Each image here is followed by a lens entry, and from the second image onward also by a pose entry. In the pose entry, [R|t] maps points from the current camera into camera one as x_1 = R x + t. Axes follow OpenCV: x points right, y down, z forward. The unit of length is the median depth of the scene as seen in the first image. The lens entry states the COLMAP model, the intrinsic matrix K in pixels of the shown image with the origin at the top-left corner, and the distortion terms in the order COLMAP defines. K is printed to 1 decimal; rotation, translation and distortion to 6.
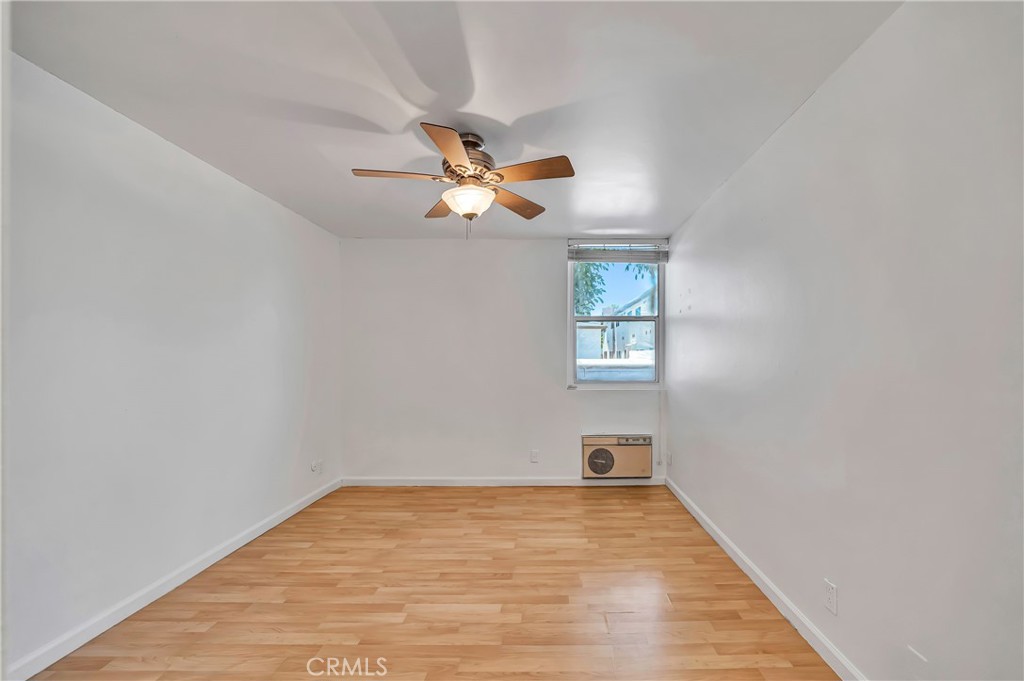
lens RADIAL K [[415.0, 0, 553.7], [0, 415.0, 356.8], [0, 0, 1]] dist [0.000207, -0.000047]
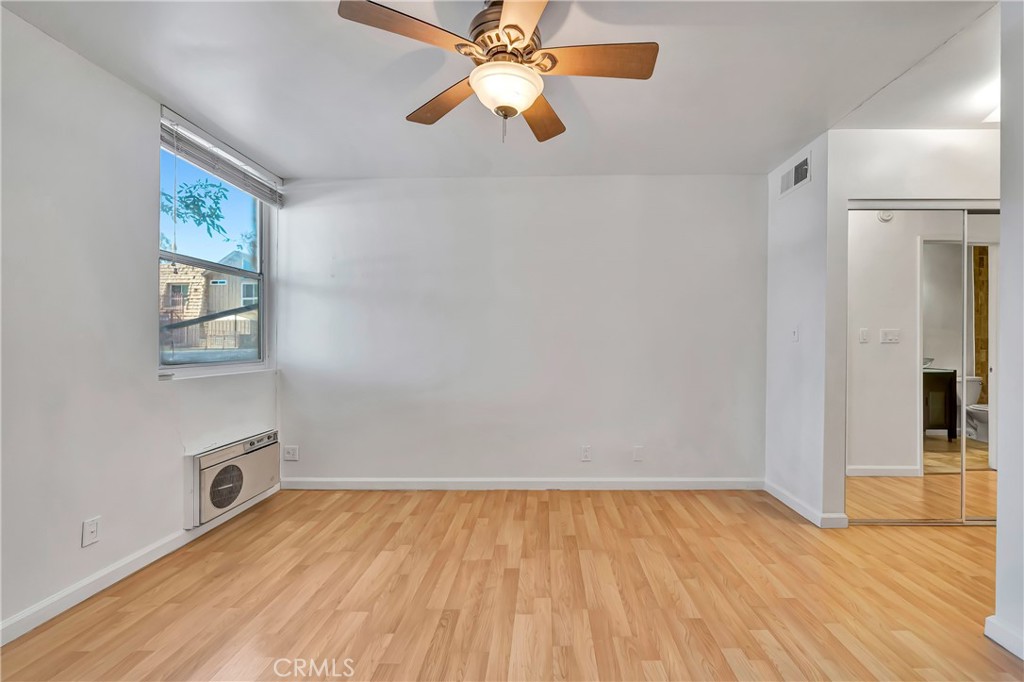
lens RADIAL K [[399.6, 0, 539.2], [0, 399.6, 344.3], [0, 0, 1]] dist [0.000240, -0.000144]
pose [[0.022053, -0.001733, 0.999755, -0.687076], [0.005811, 0.999982, 0.001606, 0.048816], [-0.999740, 0.005774, 0.022063, 0.706022]]
